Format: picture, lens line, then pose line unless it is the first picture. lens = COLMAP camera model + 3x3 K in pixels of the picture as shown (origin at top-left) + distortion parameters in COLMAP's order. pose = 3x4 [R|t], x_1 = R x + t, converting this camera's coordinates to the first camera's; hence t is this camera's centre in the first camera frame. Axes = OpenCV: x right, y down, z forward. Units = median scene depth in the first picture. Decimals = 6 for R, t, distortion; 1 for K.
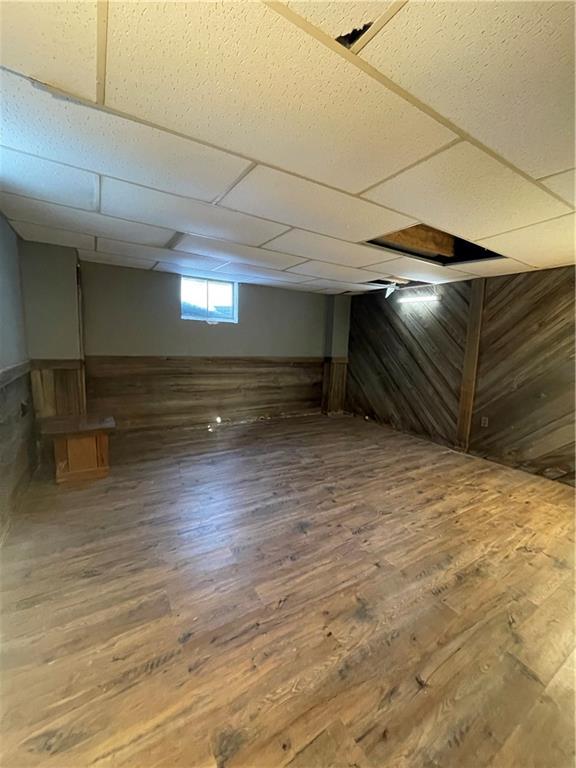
lens RADIAL K [[309.3, 0, 284.7], [0, 309.3, 383.5], [0, 0, 1]] dist [-0.014803, 0.000129]
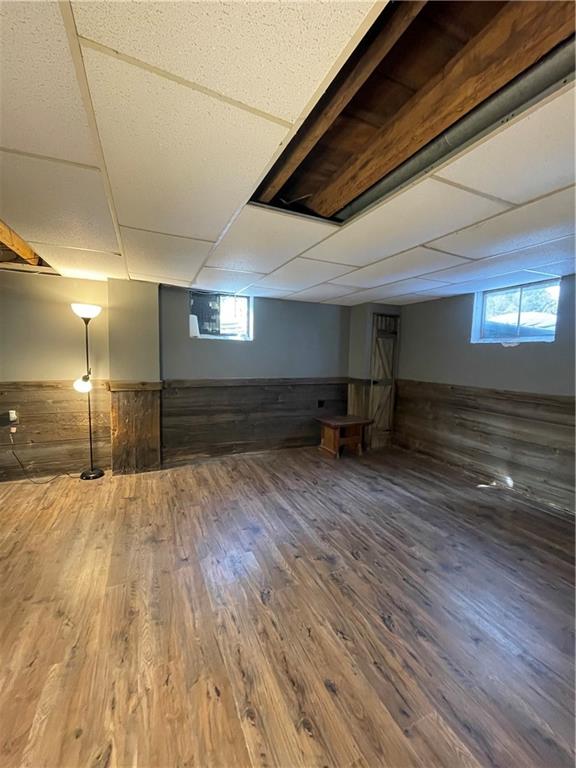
lens RADIAL K [[309.3, 0, 284.7], [0, 309.3, 383.5], [0, 0, 1]] dist [-0.014803, 0.000129]
pose [[-0.128011, 0.054992, -0.990247, 0.587479], [-0.160298, 0.984186, 0.075377, -0.079771], [0.978733, 0.168383, -0.117172, 0.611282]]
